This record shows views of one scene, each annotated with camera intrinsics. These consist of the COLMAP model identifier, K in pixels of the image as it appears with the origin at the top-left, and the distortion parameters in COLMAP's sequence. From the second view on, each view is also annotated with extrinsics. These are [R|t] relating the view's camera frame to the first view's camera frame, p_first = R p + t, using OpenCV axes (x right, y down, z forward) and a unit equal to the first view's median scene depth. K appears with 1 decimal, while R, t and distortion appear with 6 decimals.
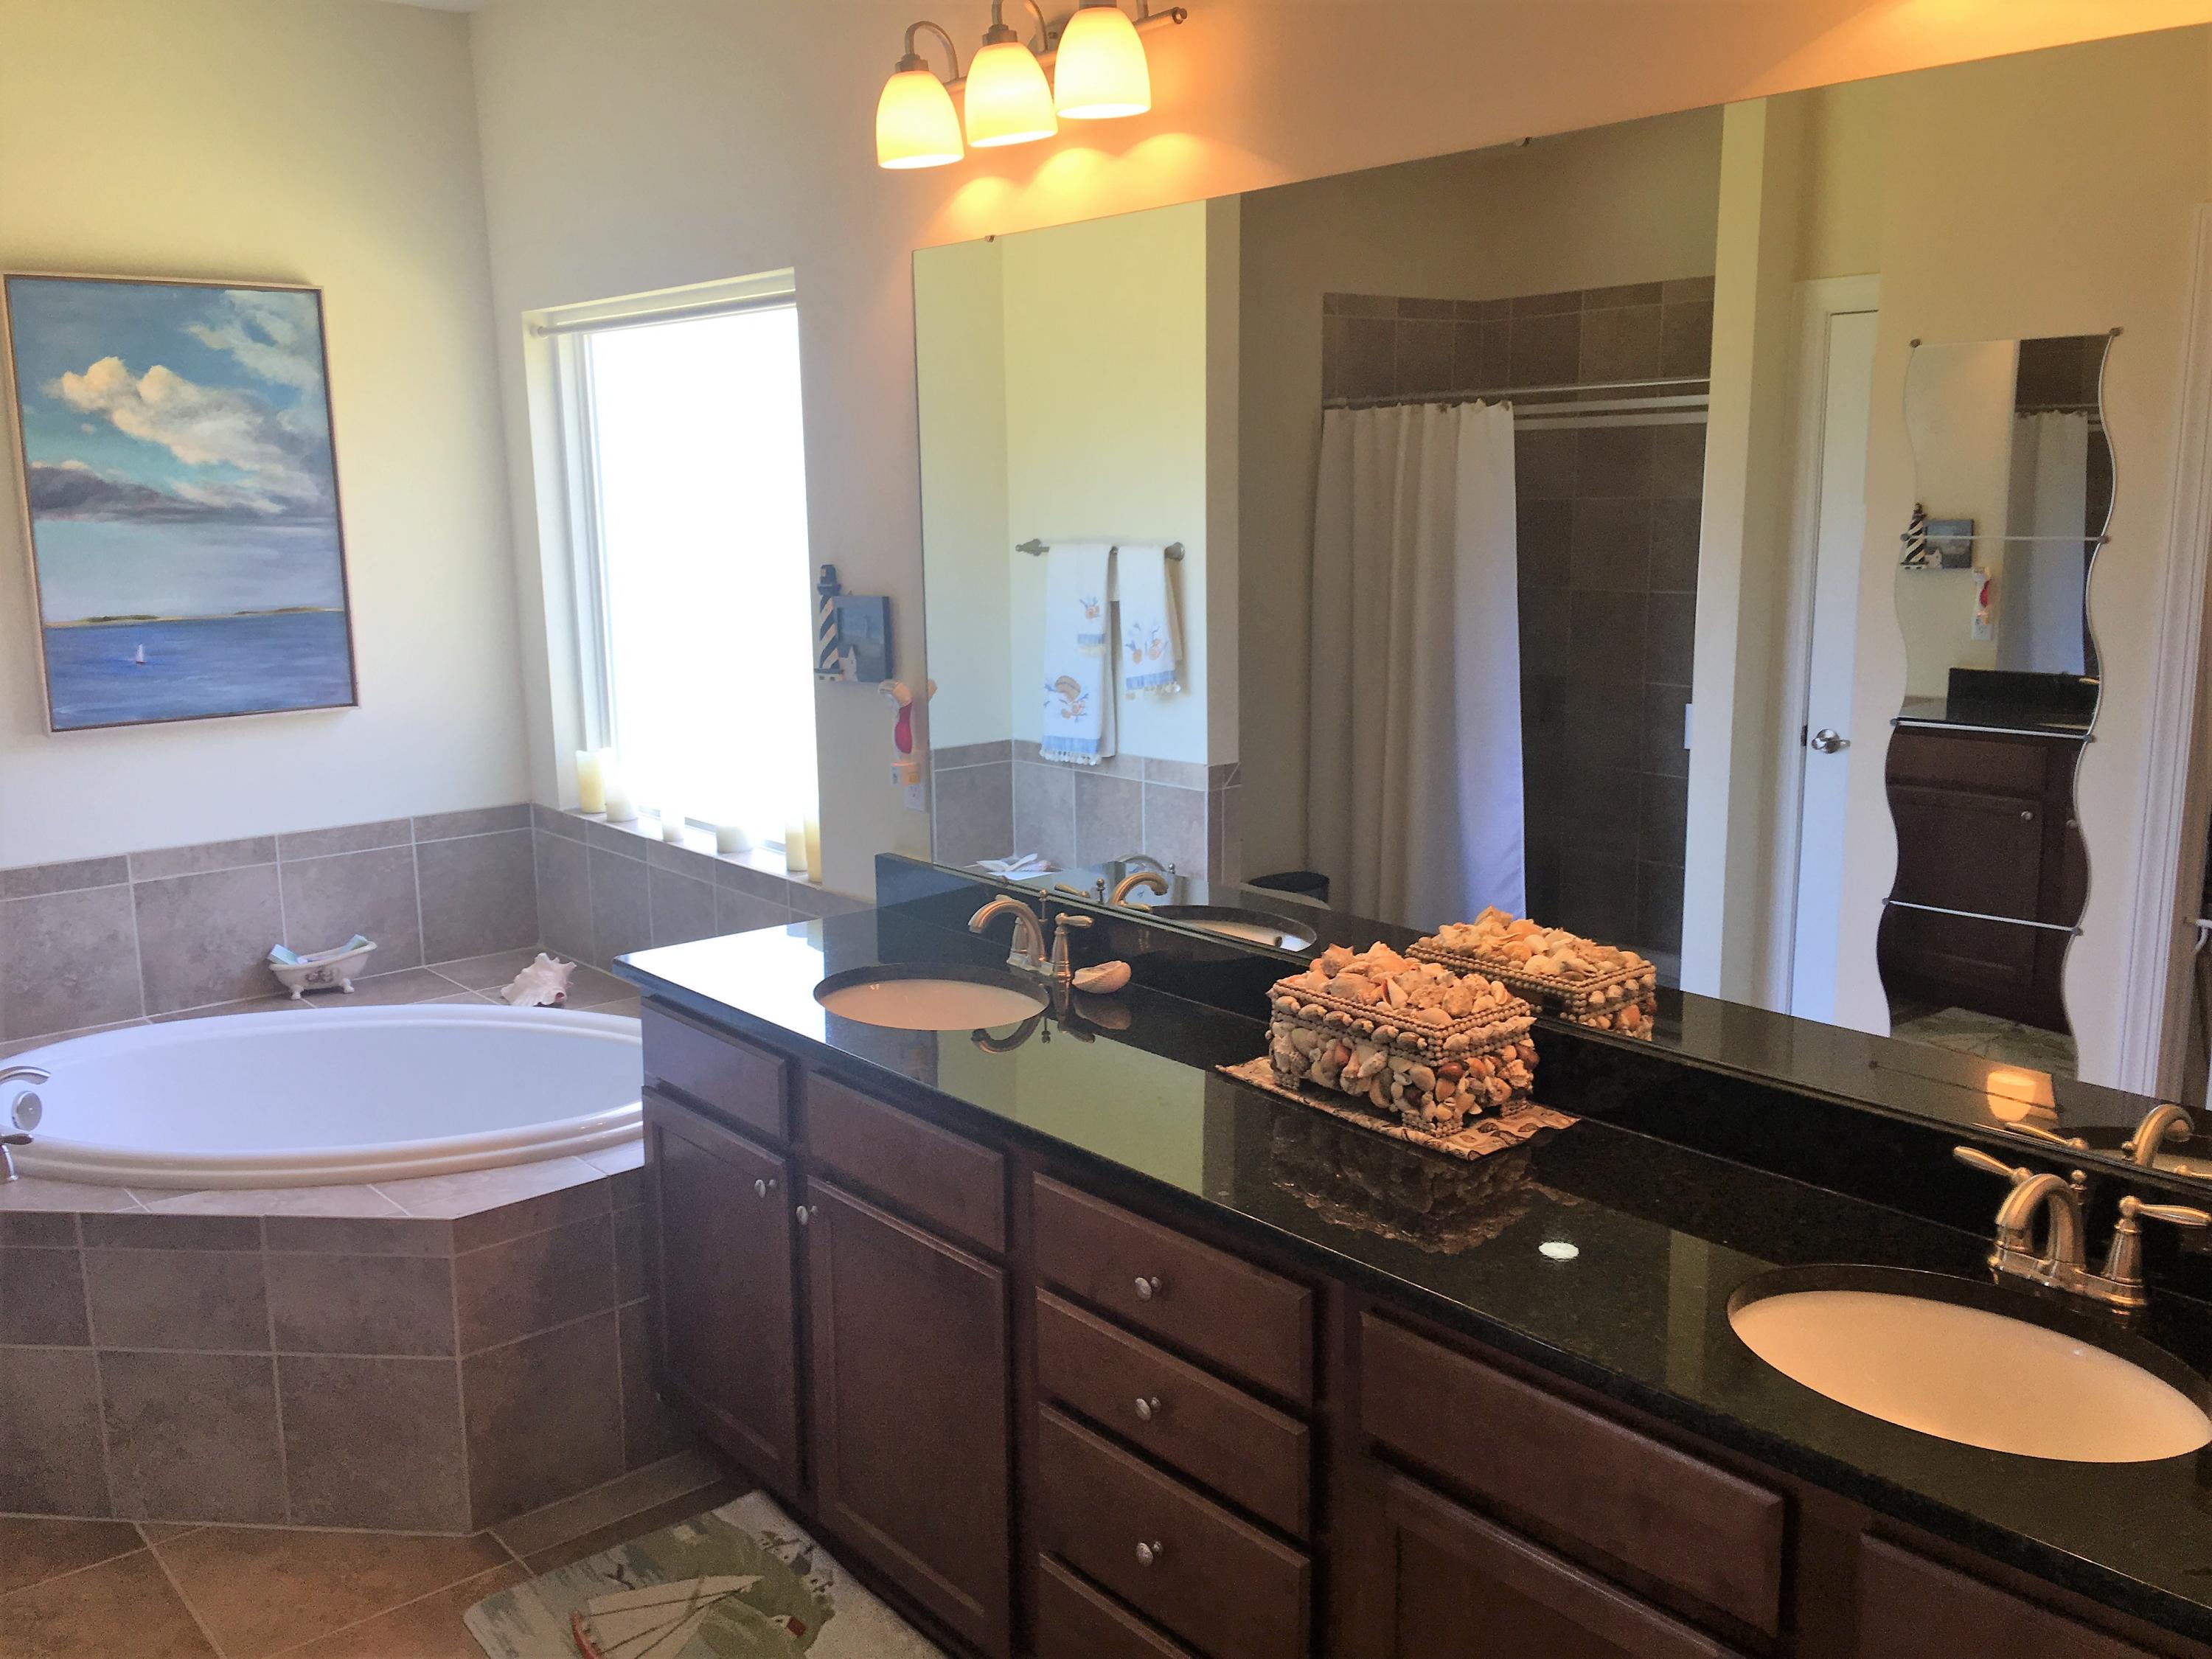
lens RADIAL K [[1849.3, 0, 1099.8], [0, 1849.3, 810.6], [0, 0, 1]] dist [0.131691, -0.201854]
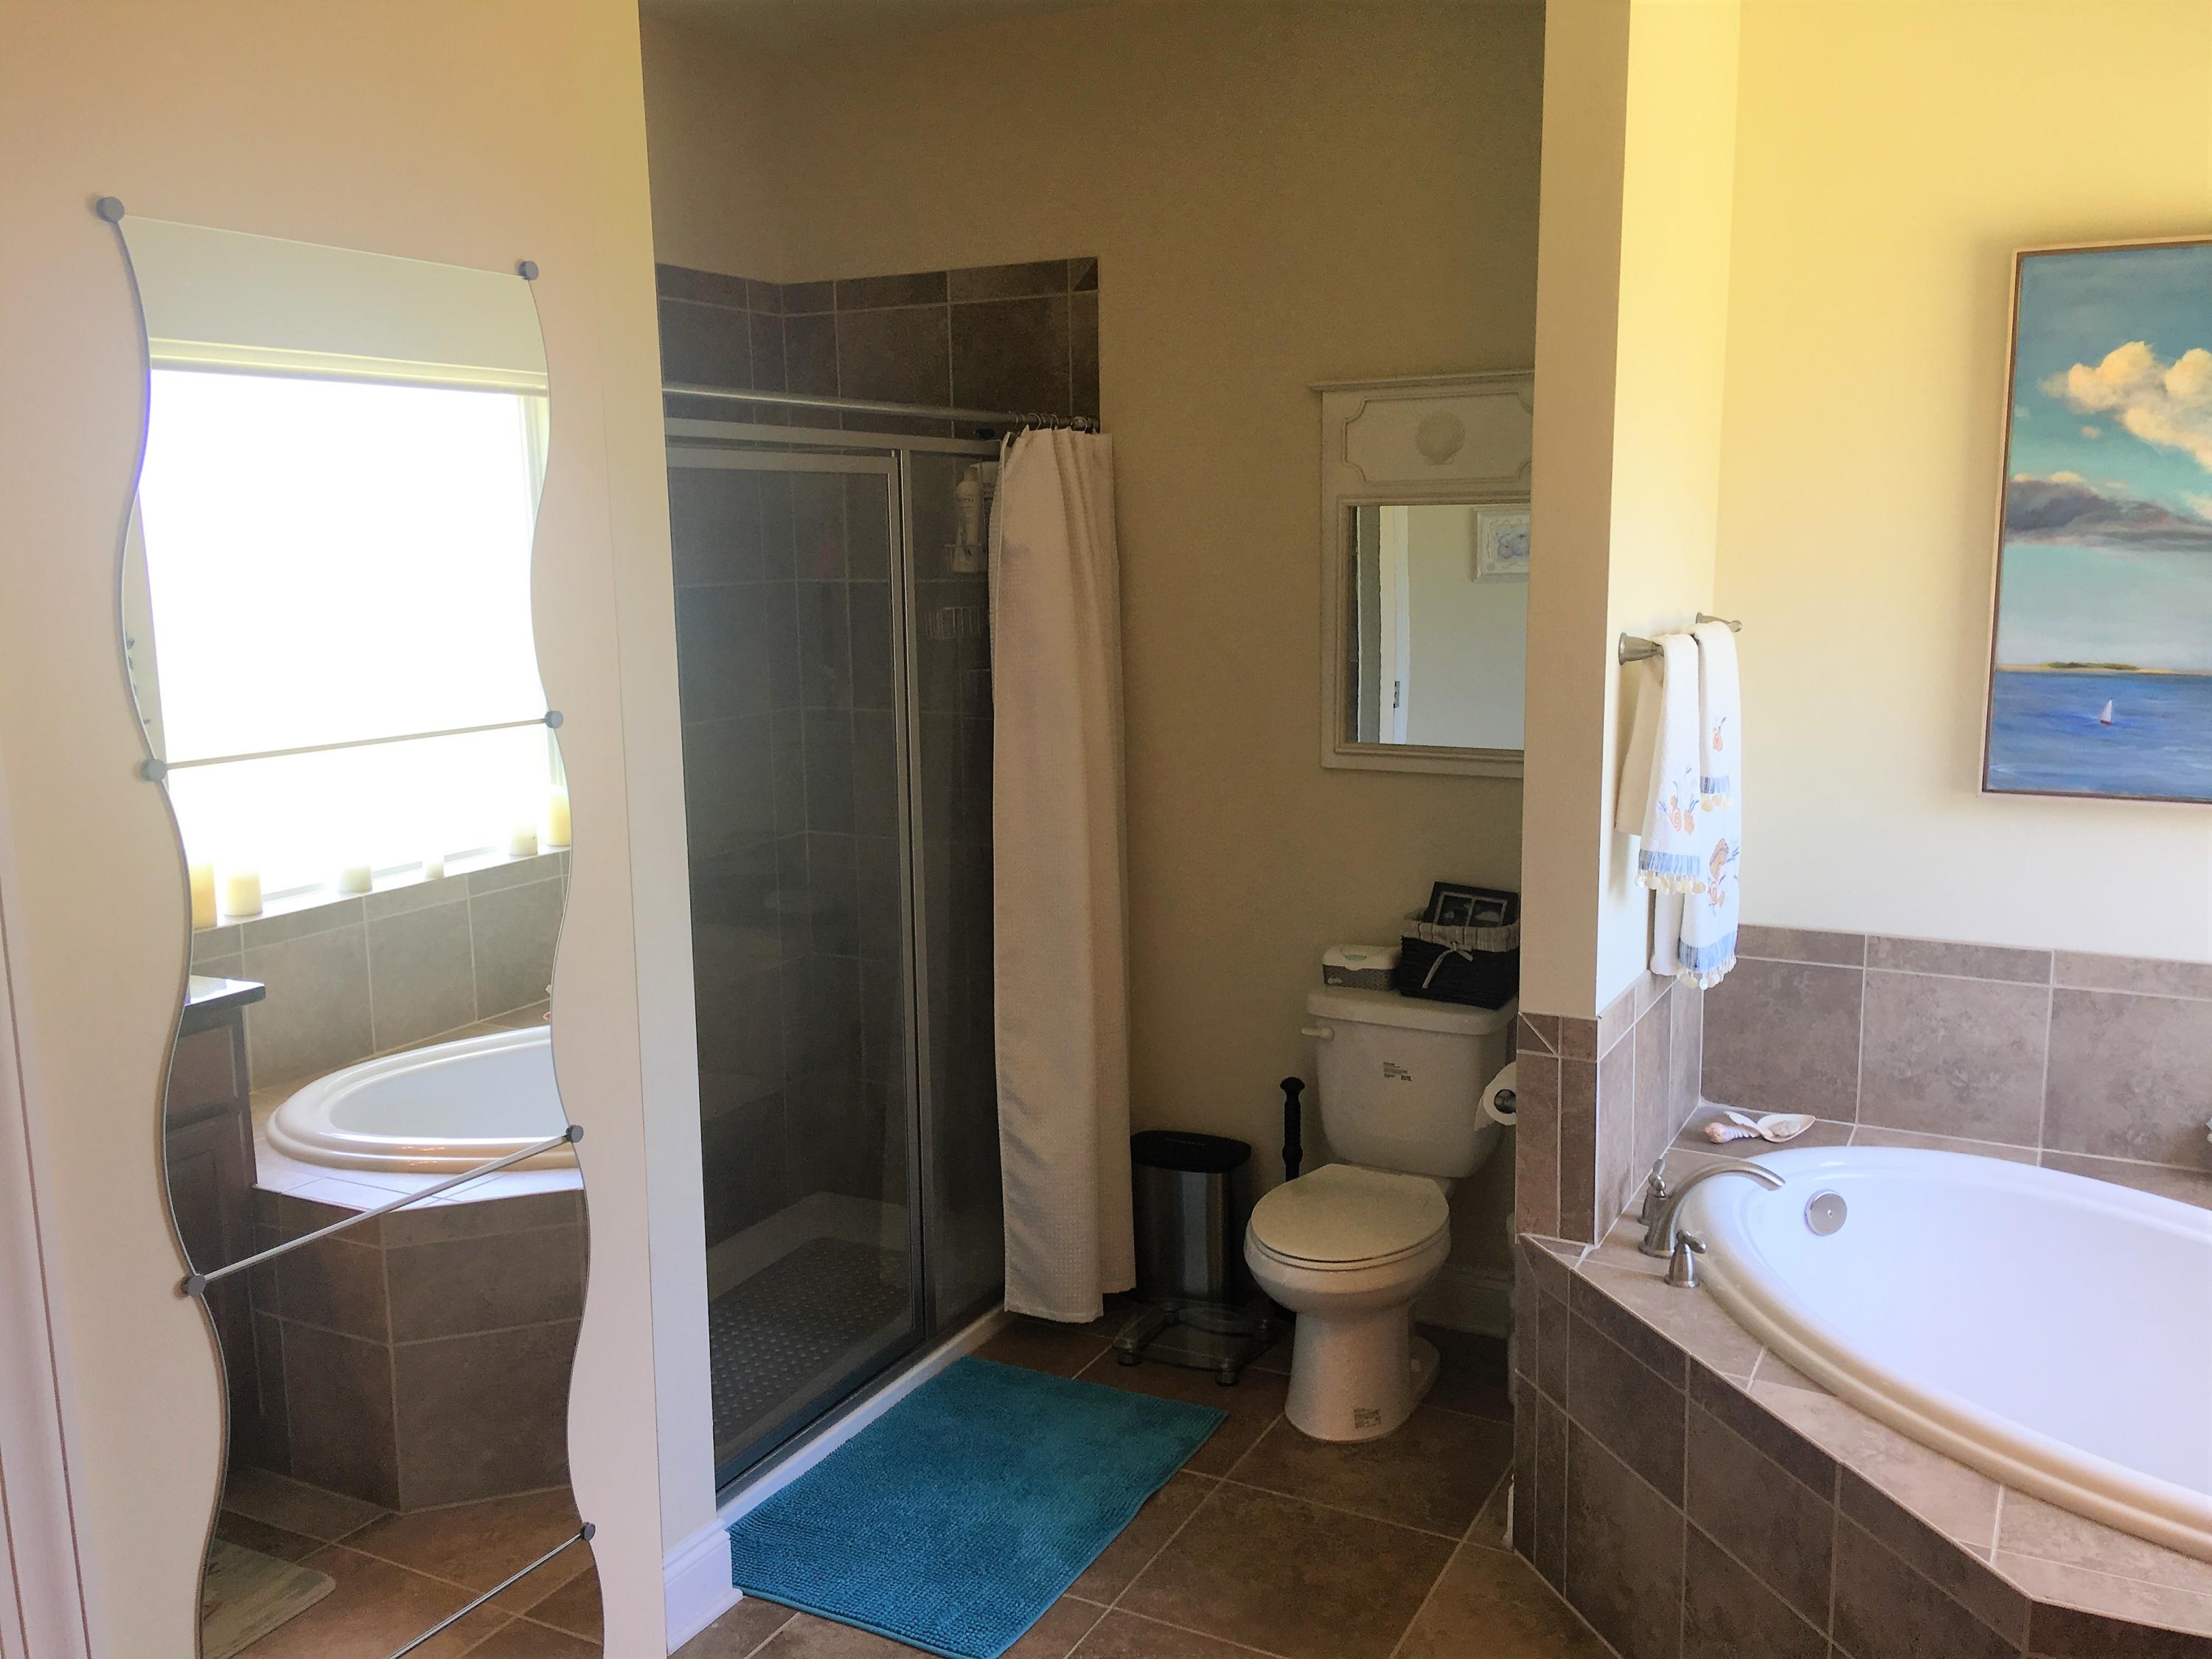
lens RADIAL K [[1849.3, 0, 1099.8], [0, 1849.3, 810.6], [0, 0, 1]] dist [0.131691, -0.201854]
pose [[0.365290, 0.152205, -0.918366, 0.080125], [-0.159497, 0.982187, 0.099340, -0.053944], [0.917128, 0.110189, 0.383060, 0.308839]]
